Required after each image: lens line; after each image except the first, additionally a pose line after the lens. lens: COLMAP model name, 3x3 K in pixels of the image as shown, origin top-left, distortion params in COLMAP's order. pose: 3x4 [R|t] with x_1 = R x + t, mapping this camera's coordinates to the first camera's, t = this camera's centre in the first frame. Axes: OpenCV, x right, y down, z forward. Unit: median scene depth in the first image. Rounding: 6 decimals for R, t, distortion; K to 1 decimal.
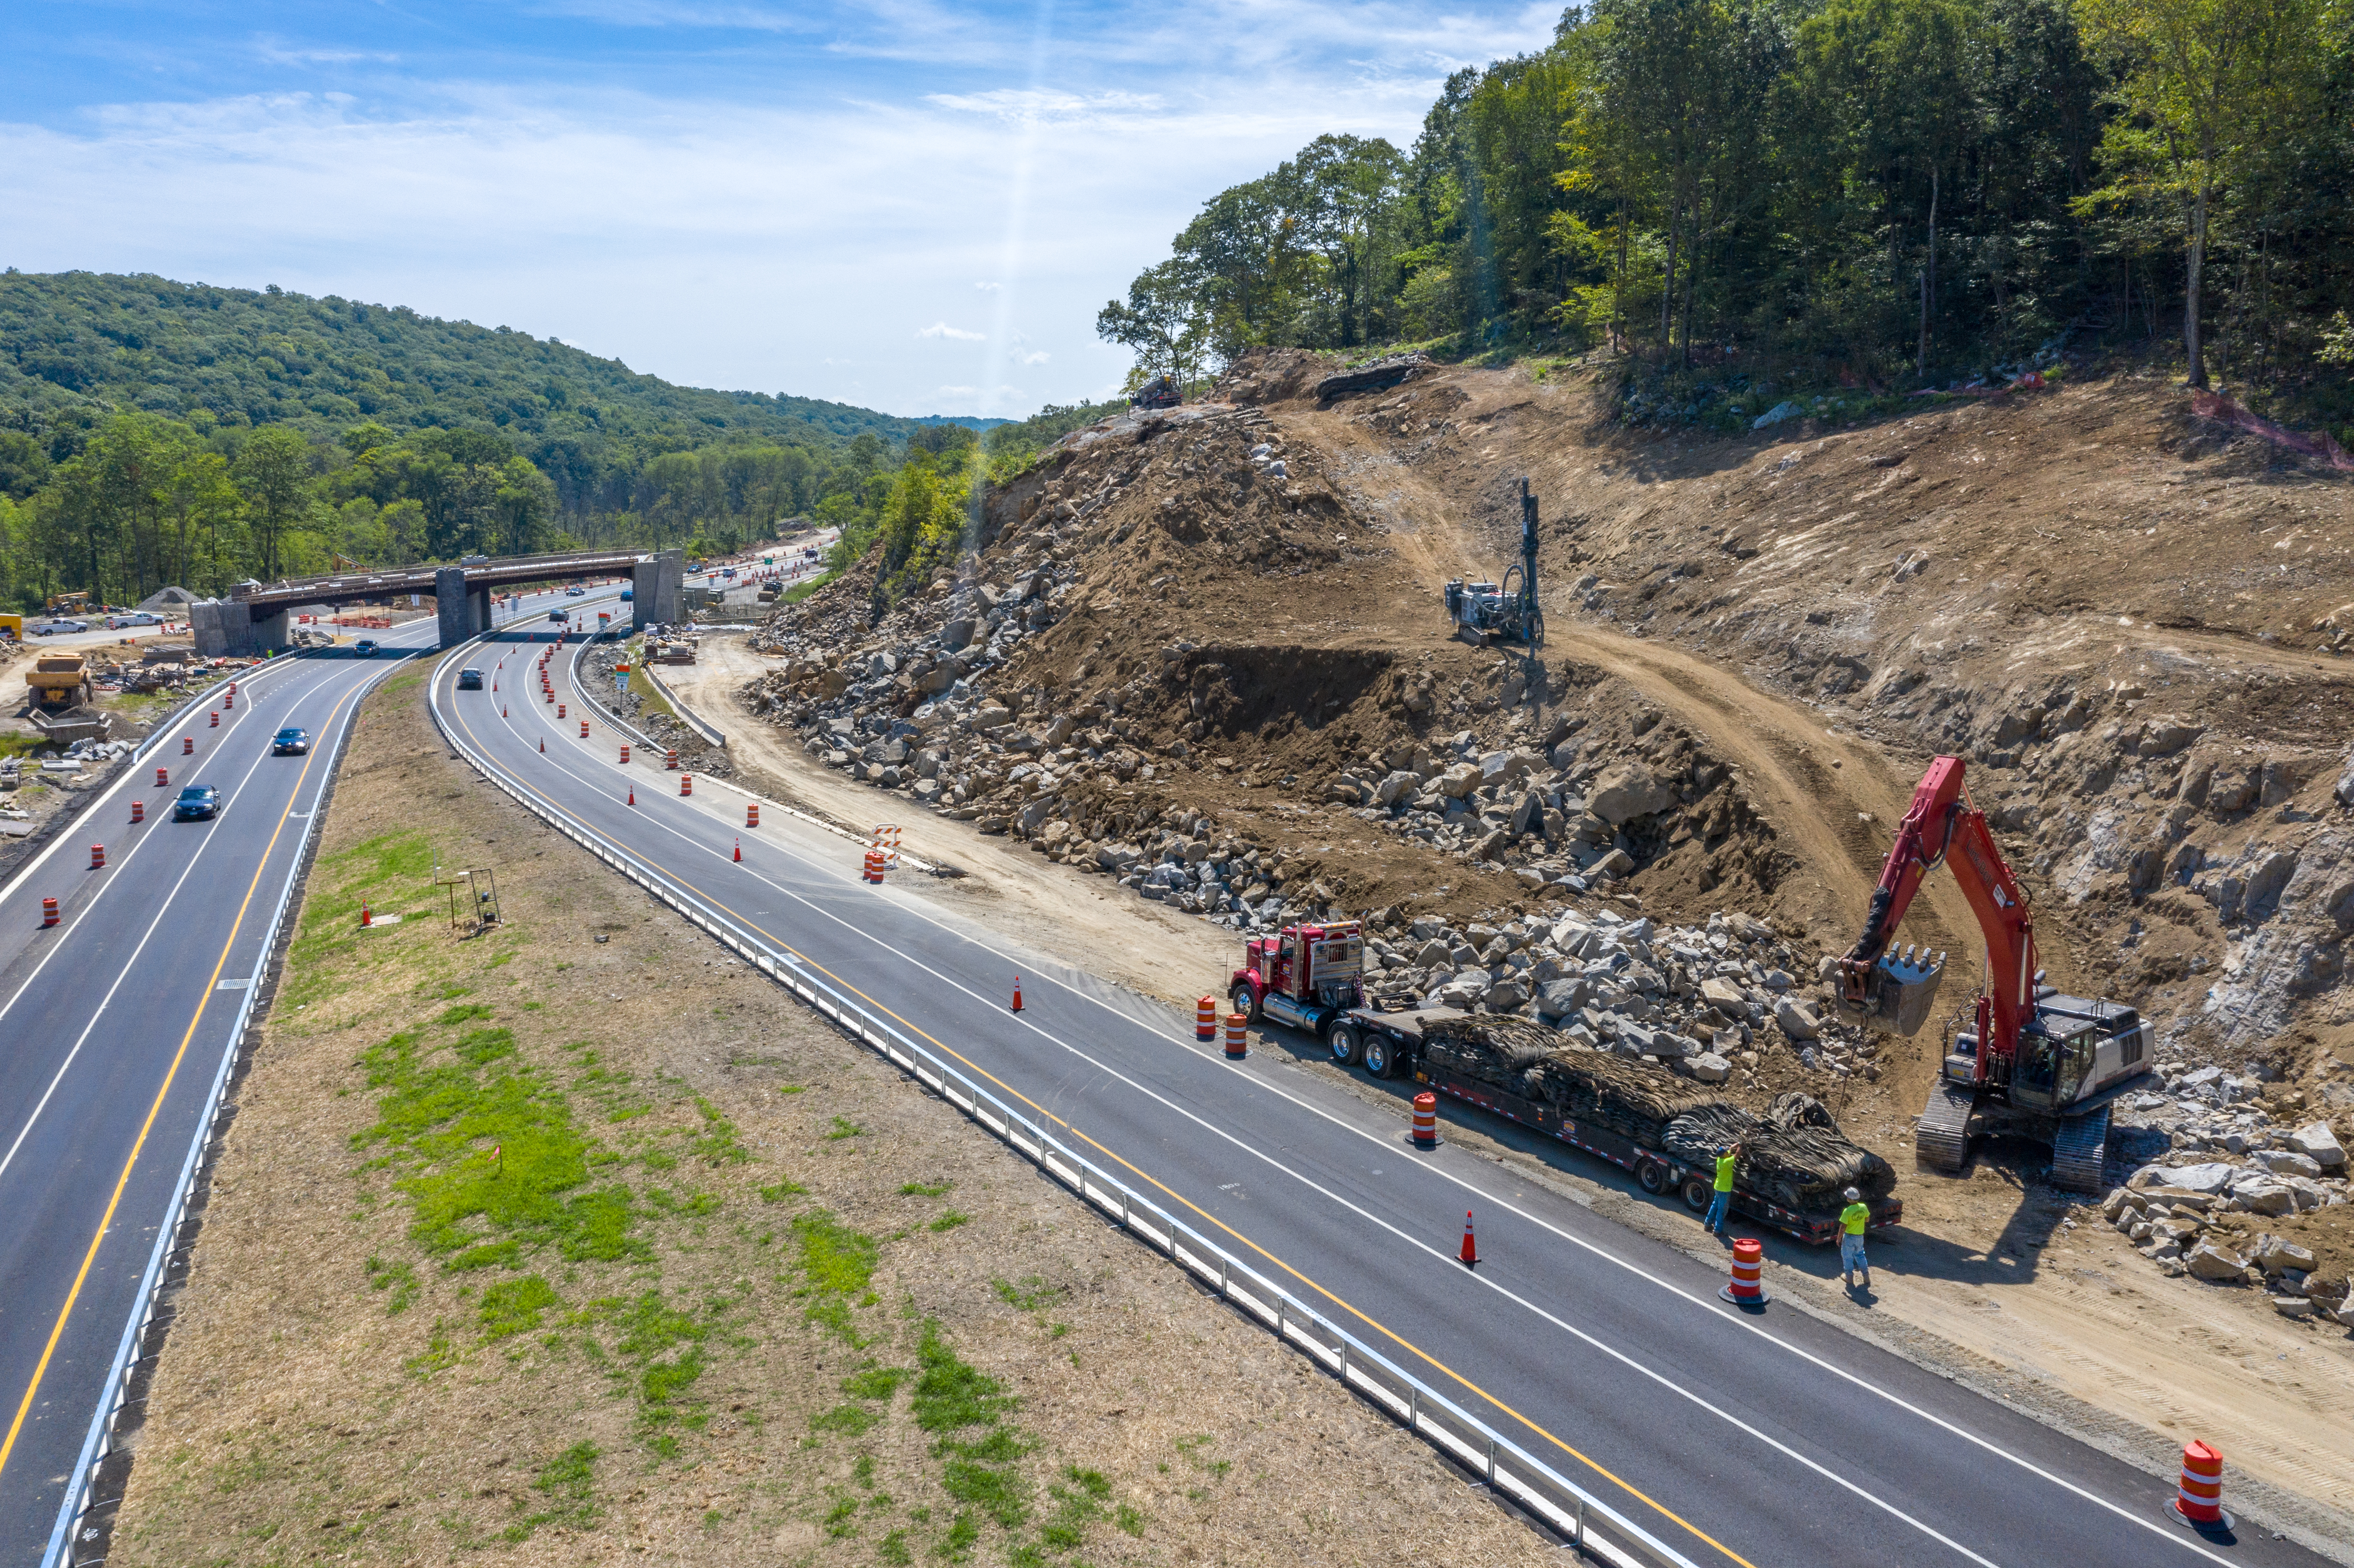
lens RADIAL K [[1910.9, 0, 1172.9], [0, 1910.9, 784.4], [0, 0, 1]] dist [-0.005844, 0.000950]
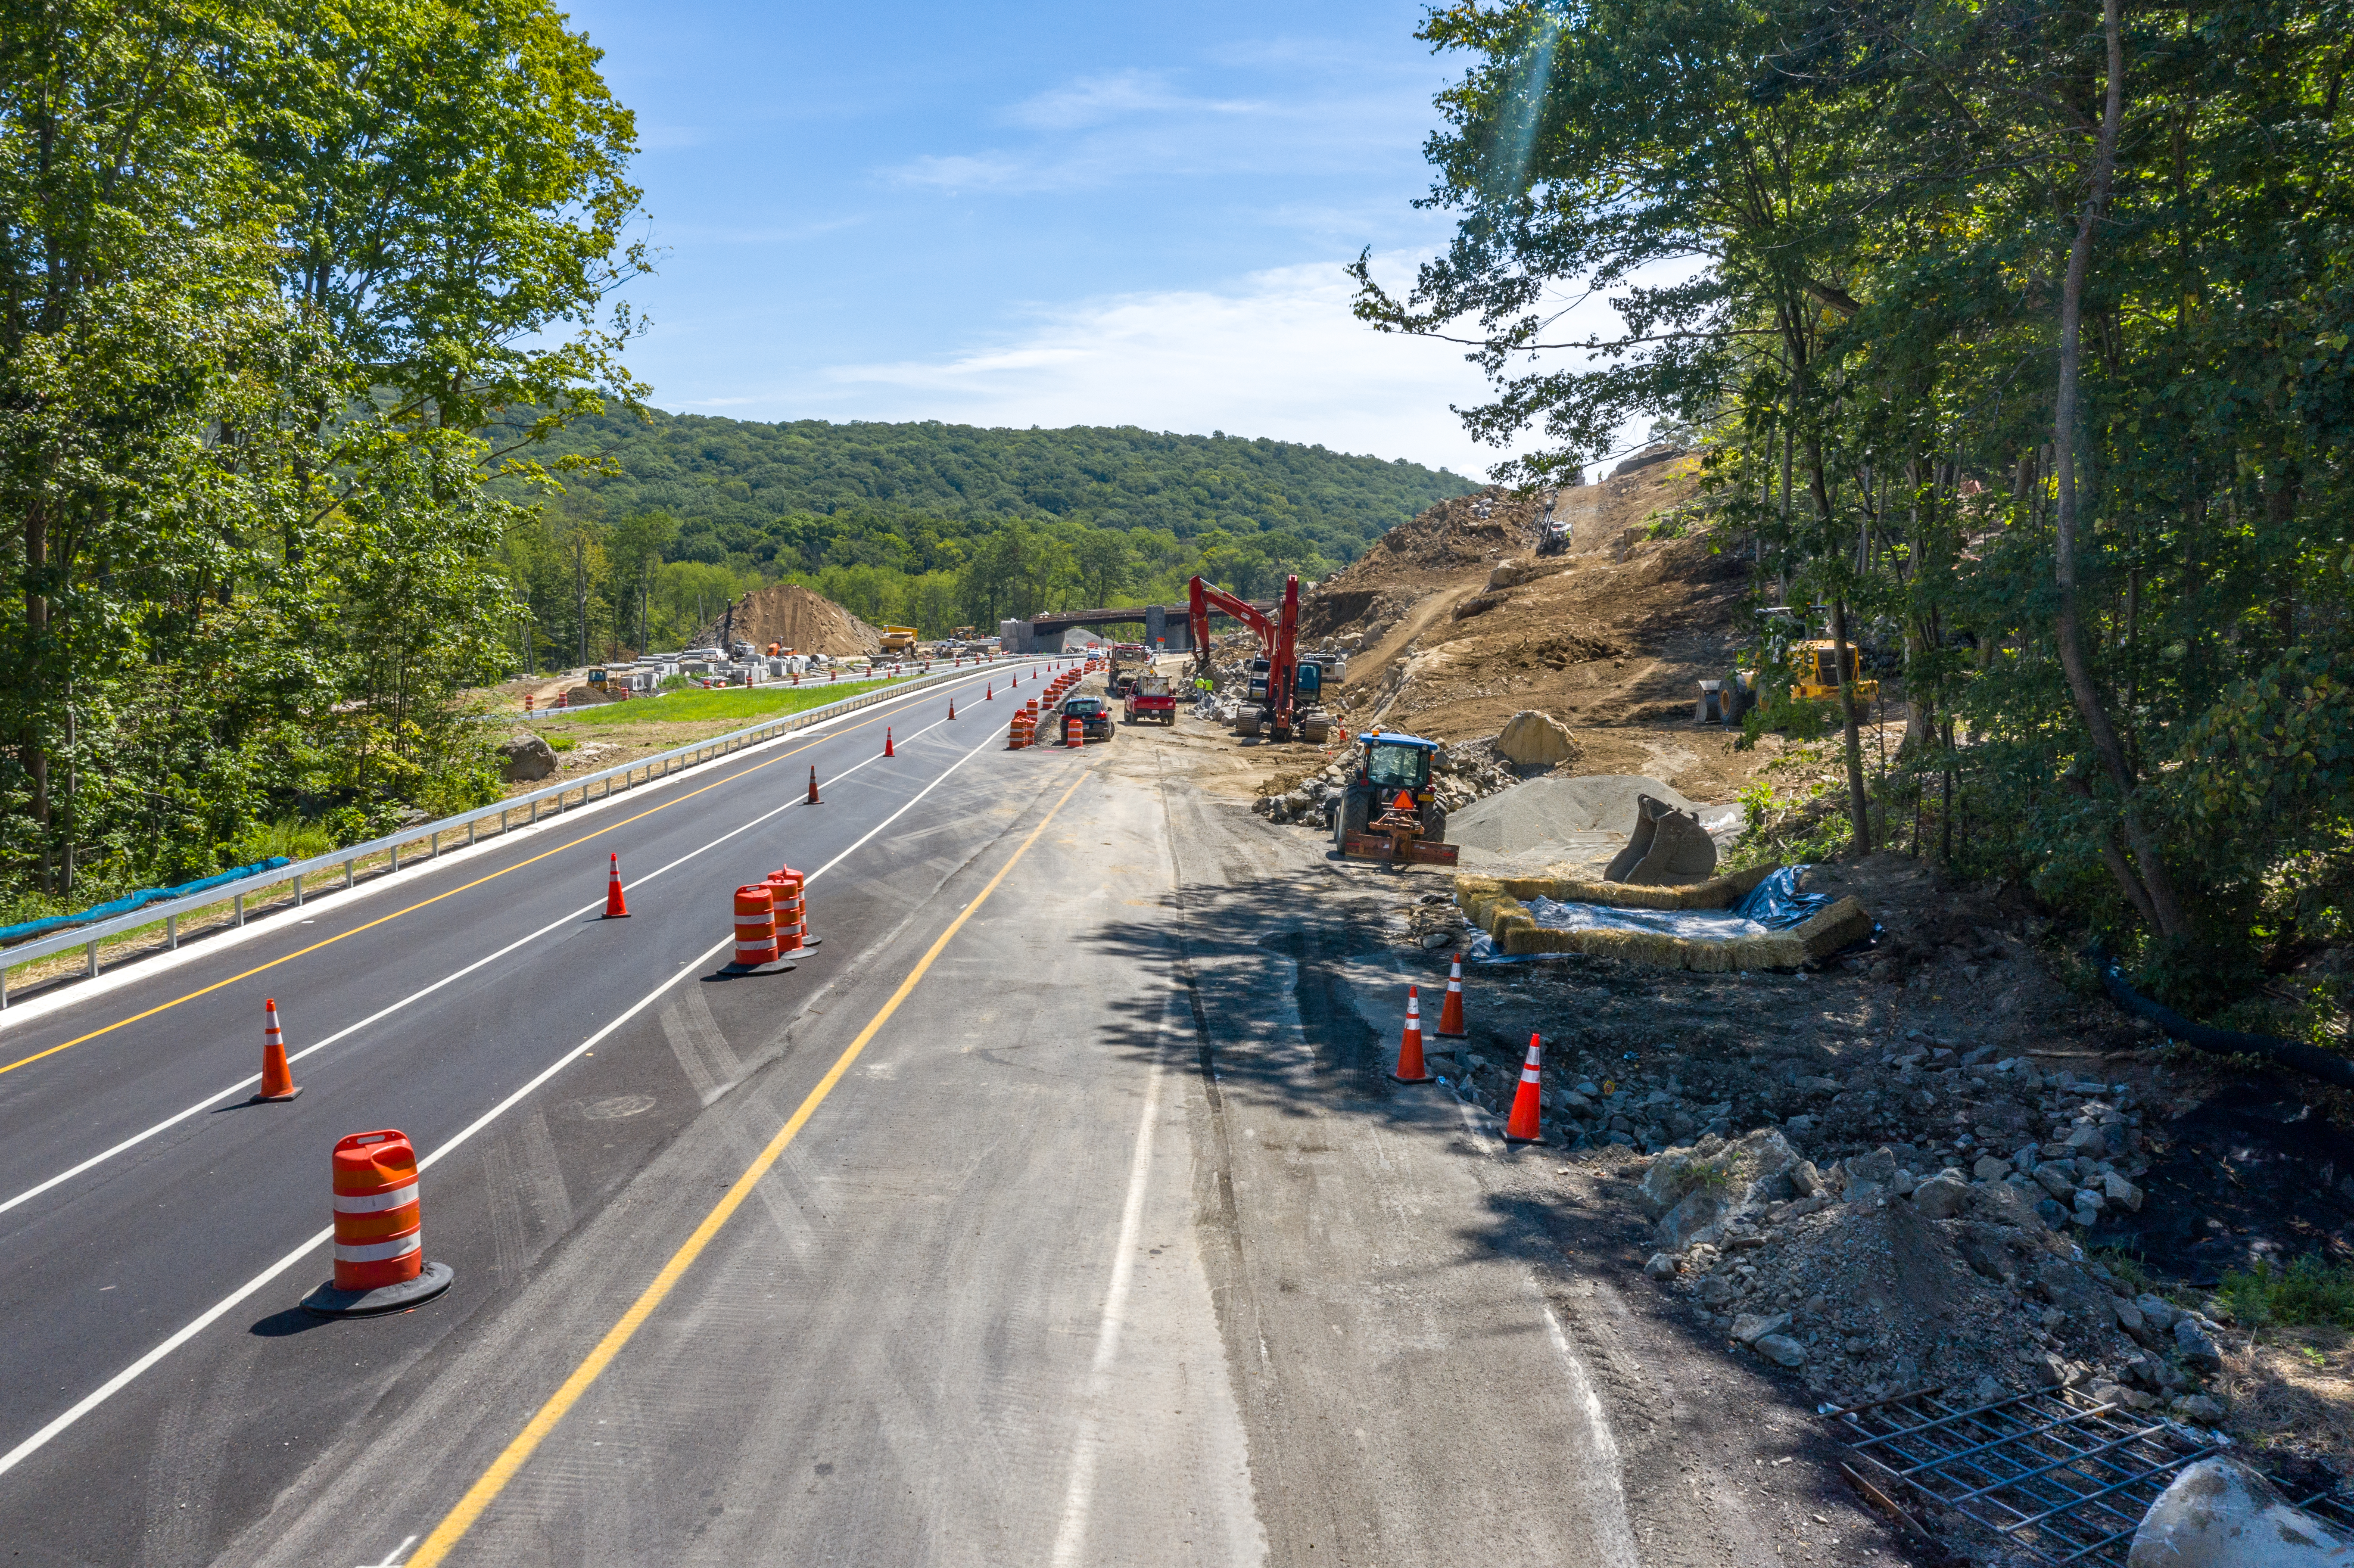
lens RADIAL K [[1910.9, 0, 1174.0], [0, 1910.9, 782.9], [0, 0, 1]] dist [-0.005844, 0.000950]
pose [[0.882285, 0.049875, -0.468067, 0.106202], [-0.081190, 0.995592, -0.046955, 0.029415], [0.463662, 0.079430, 0.882445, -0.099394]]
